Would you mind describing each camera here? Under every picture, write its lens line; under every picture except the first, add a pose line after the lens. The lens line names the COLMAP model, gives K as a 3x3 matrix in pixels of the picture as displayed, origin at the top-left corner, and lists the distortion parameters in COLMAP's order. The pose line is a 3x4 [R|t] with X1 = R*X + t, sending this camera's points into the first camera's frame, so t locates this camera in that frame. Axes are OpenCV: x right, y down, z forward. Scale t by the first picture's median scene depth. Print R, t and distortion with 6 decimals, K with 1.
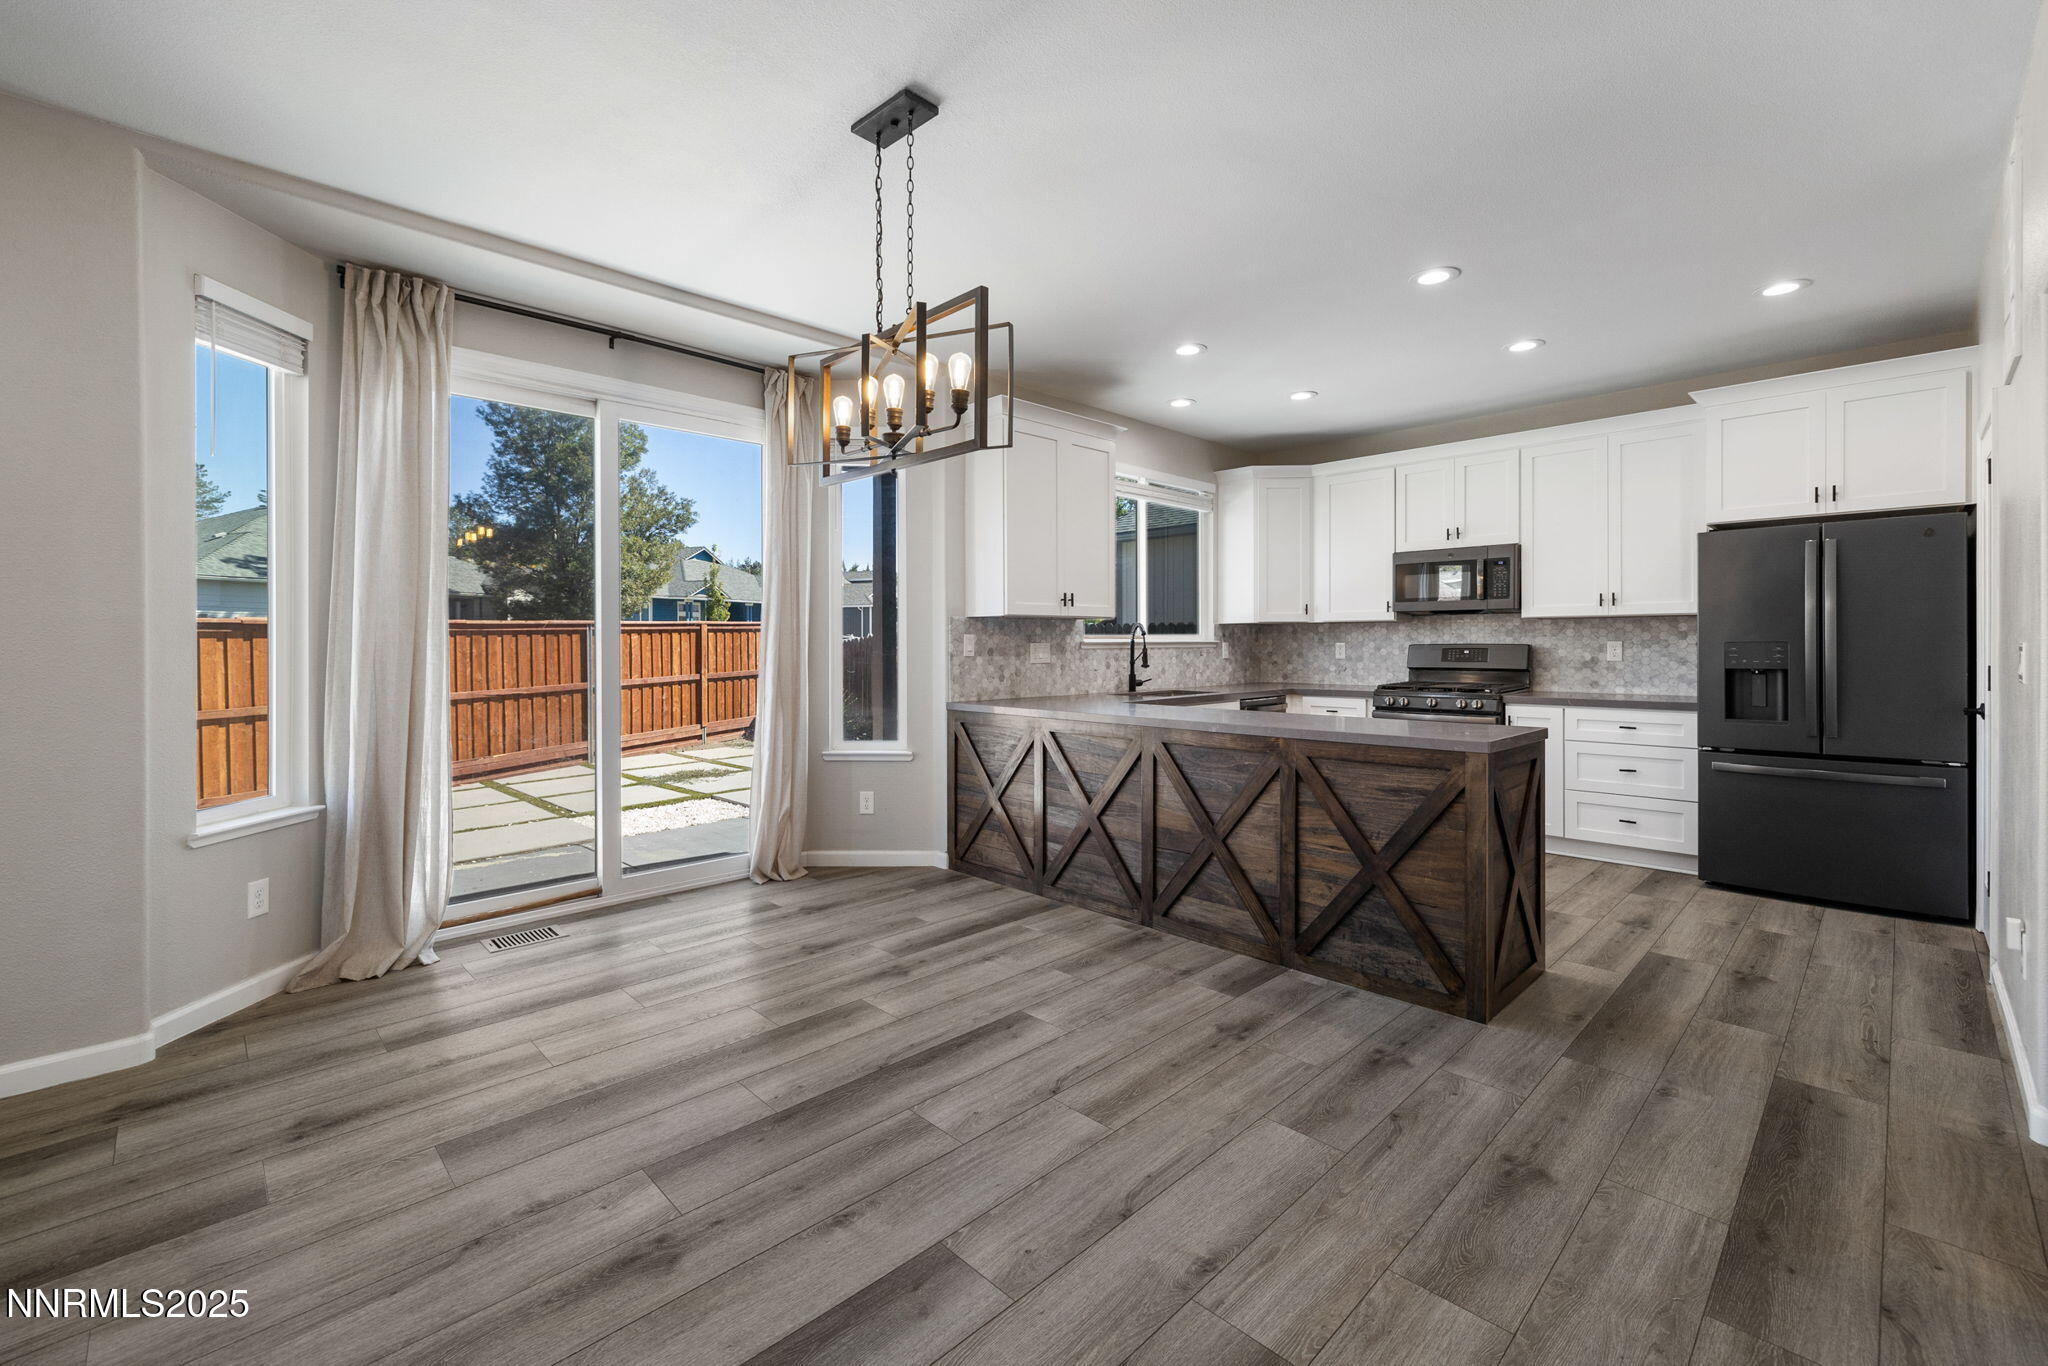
lens RADIAL K [[863.4, 0, 1020.5], [0, 863.4, 645.1], [0, 0, 1]] dist [0.000769, -0.000186]
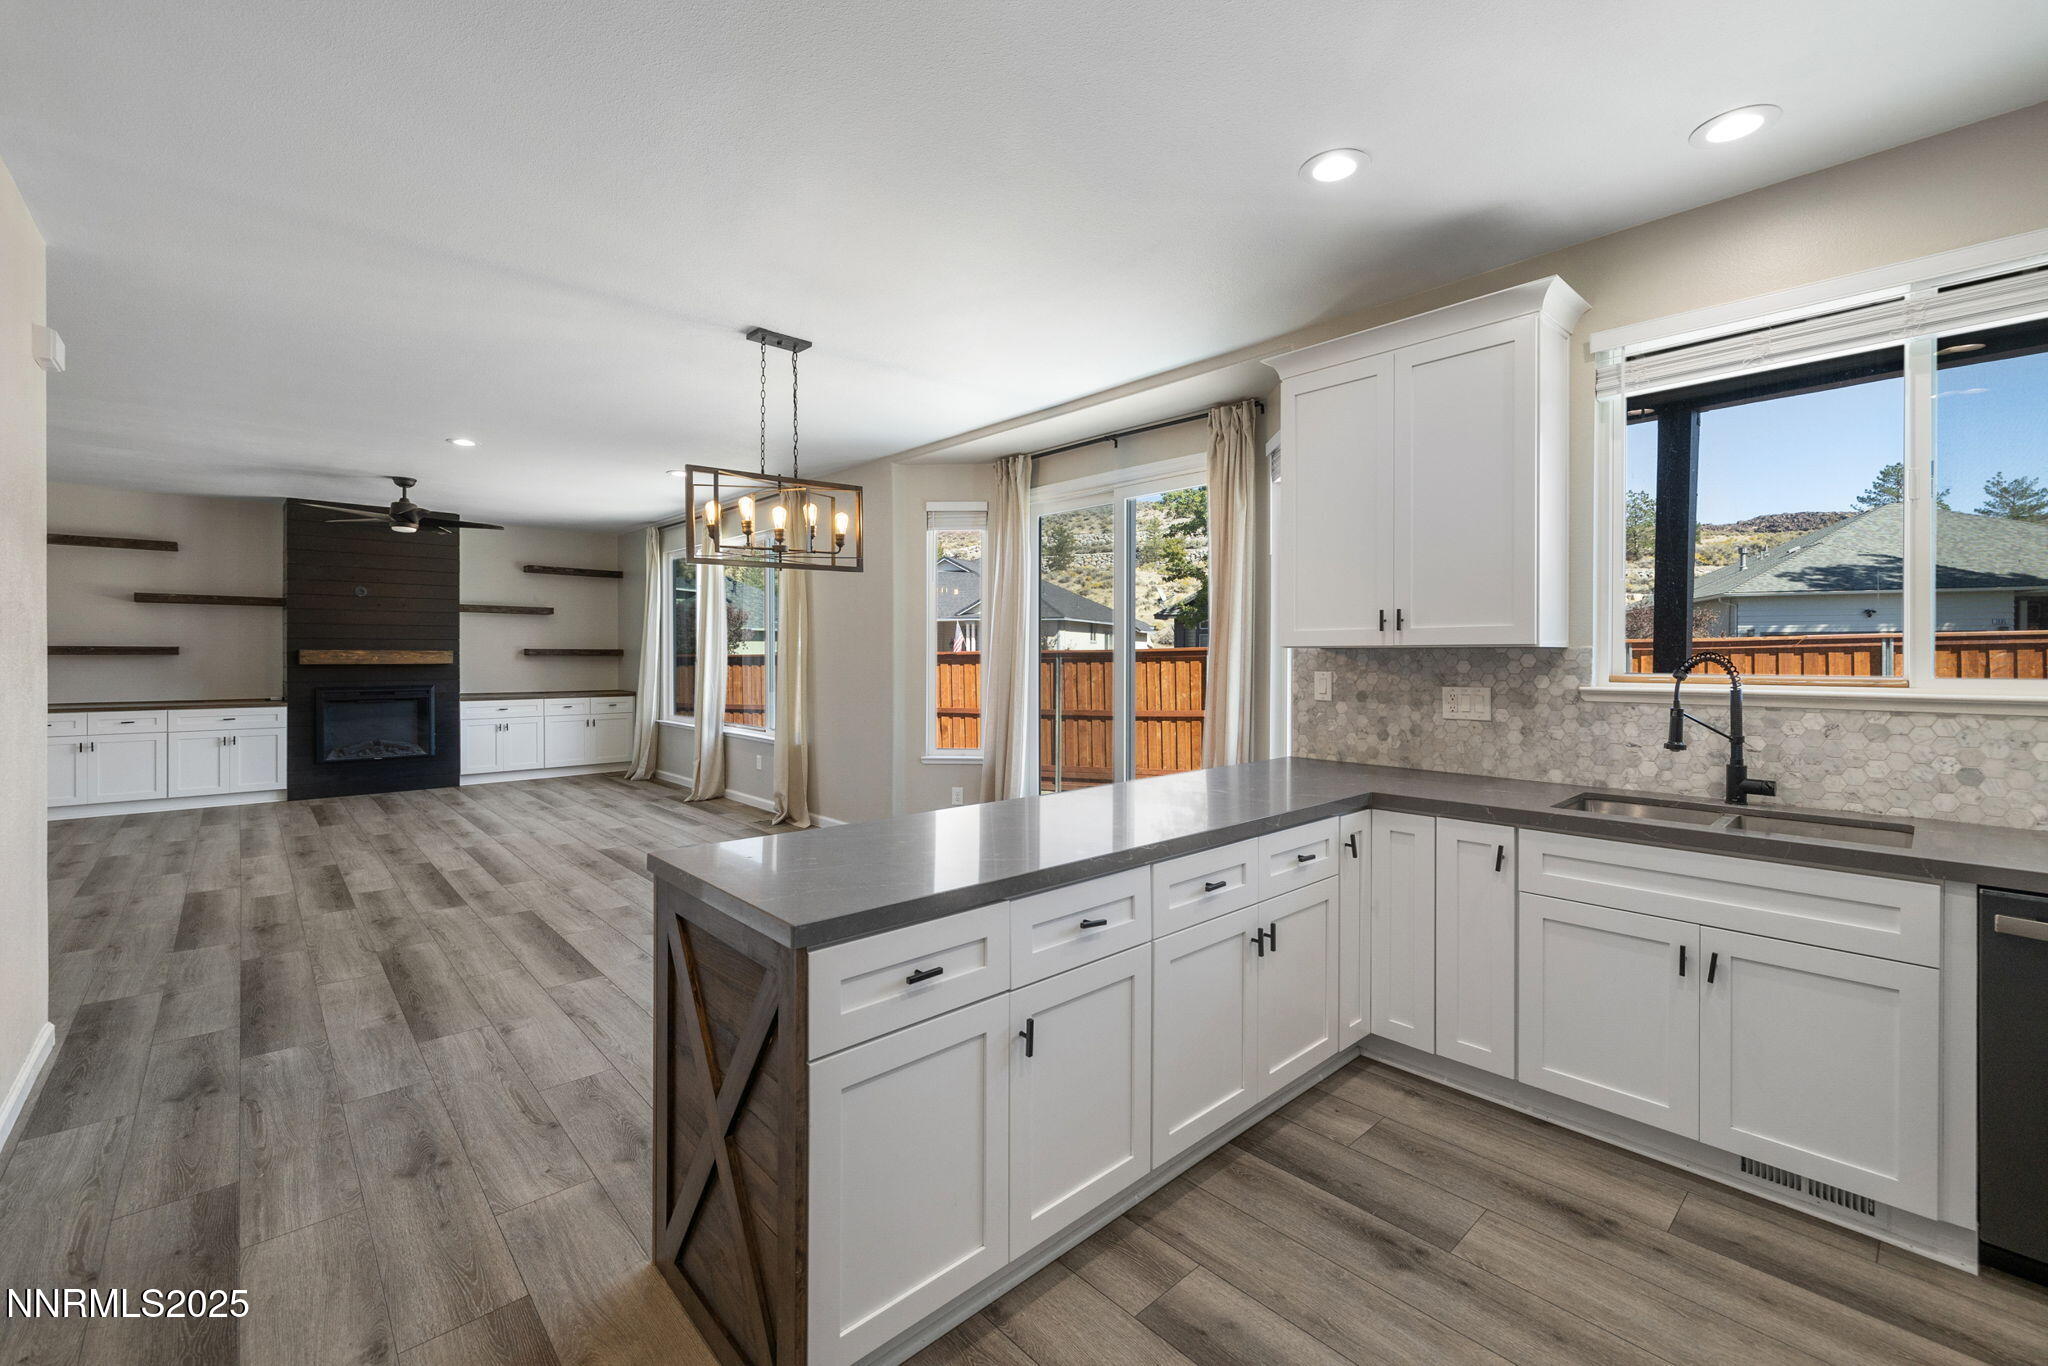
lens RADIAL K [[856.2, 0, 1019.5], [0, 856.2, 659.7], [0, 0, 1]] dist [0.000614, 0.000461]
pose [[-0.038249, 0.009407, -0.999224, 0.674782], [-0.002670, 0.999951, 0.009516, -0.028134], [0.999265, 0.003032, -0.038222, 0.735537]]
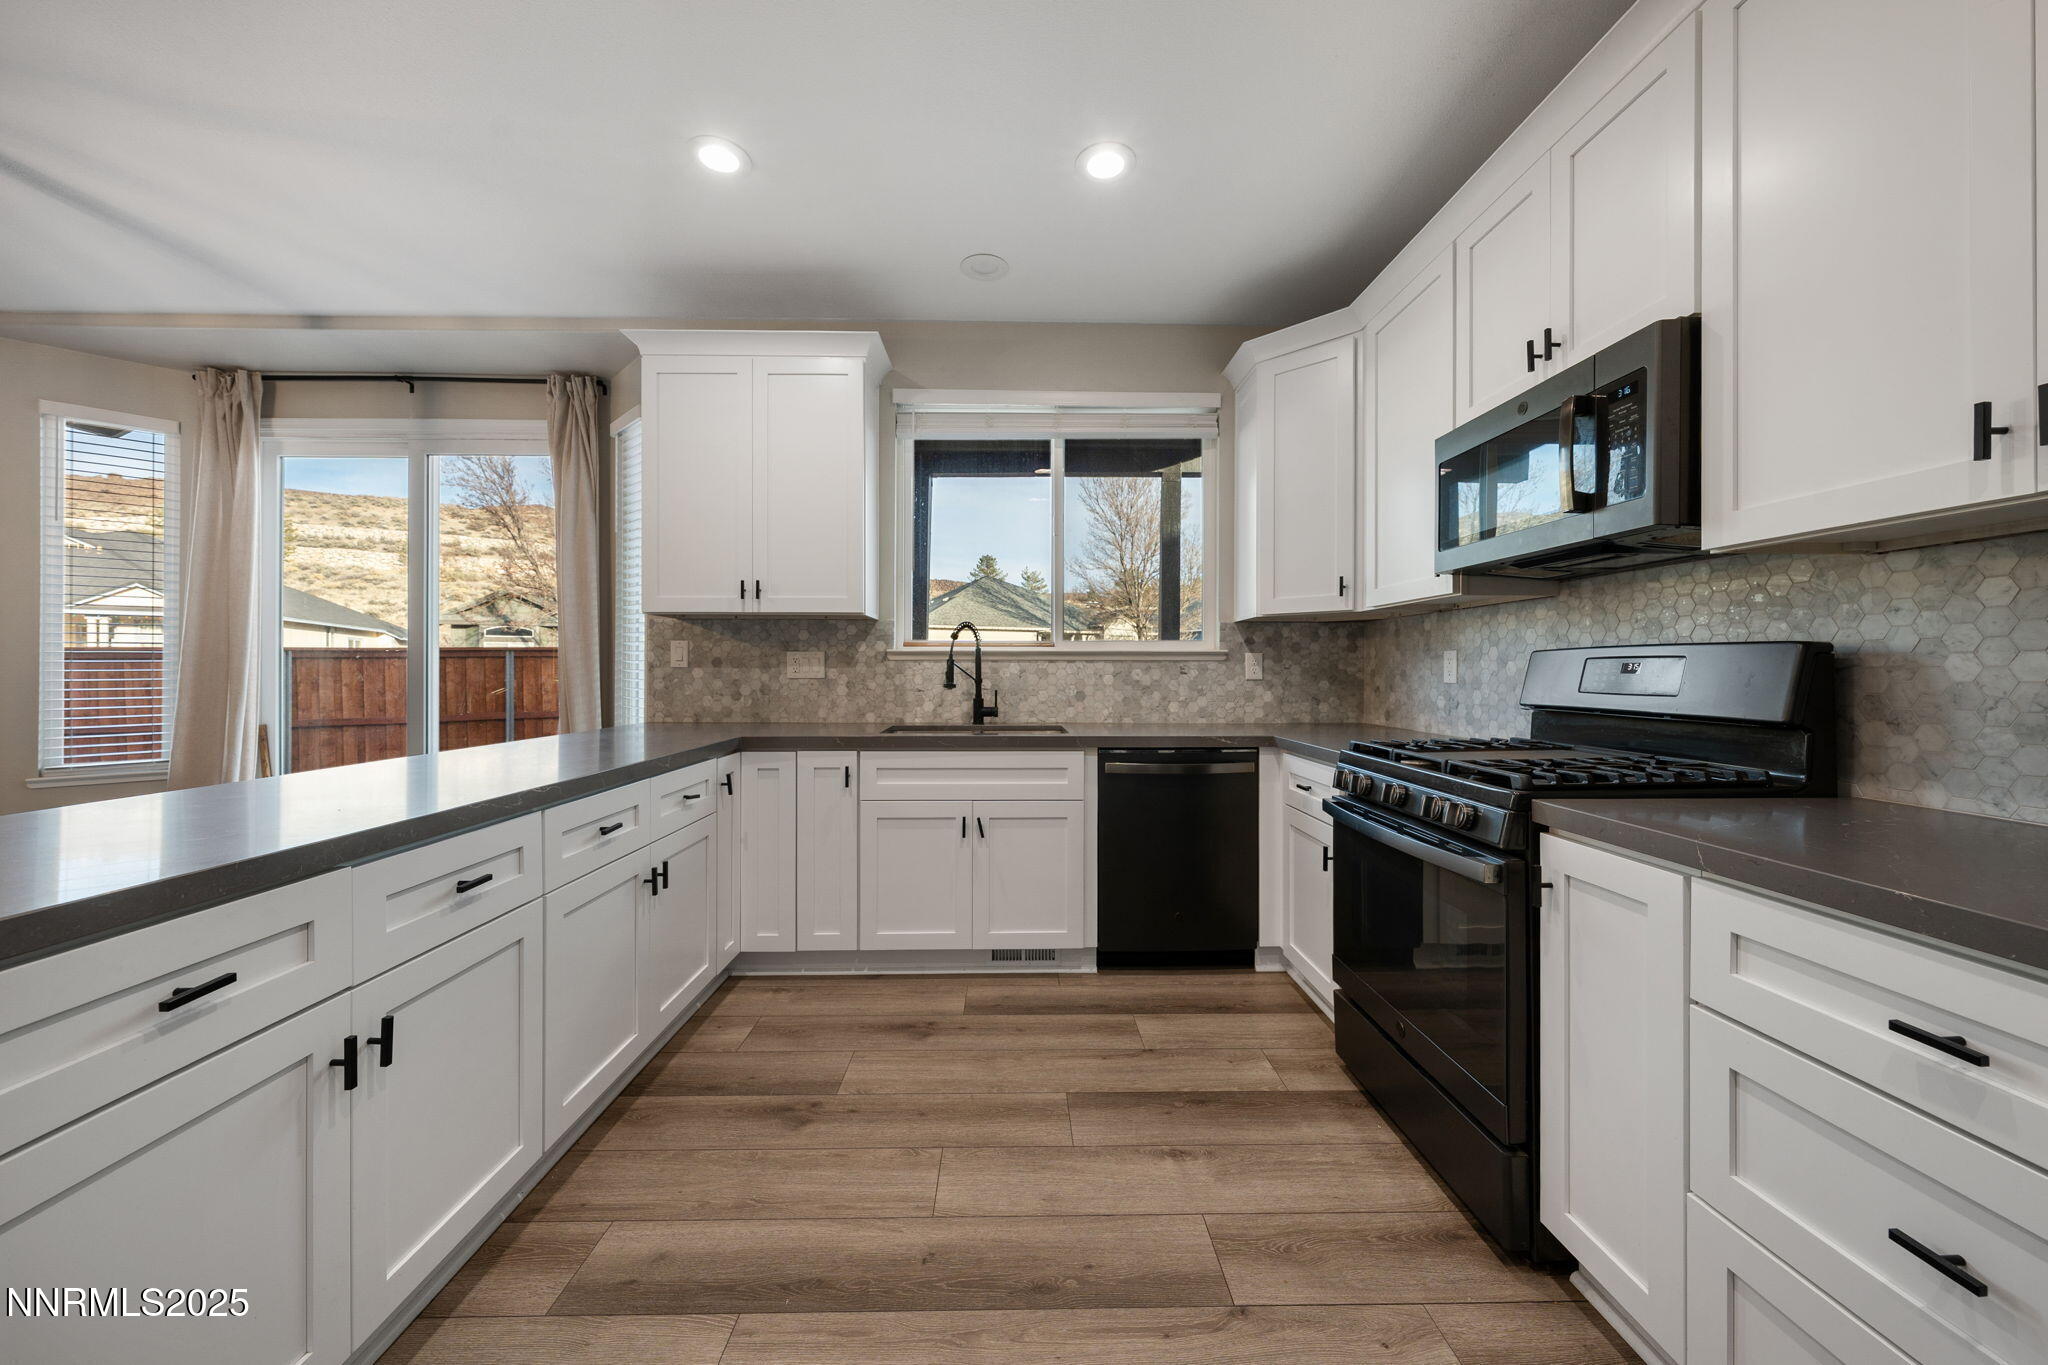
lens RADIAL K [[729.1, 0, 1028.5], [0, 729.1, 670.6], [0, 0, 1]] dist [-0.000843, -0.000097]
pose [[0.728632, 0.006273, -0.684877, 0.627812], [-0.006026, 0.999978, 0.002748, 0.011709], [0.684879, 0.002125, 0.728654, 0.698538]]
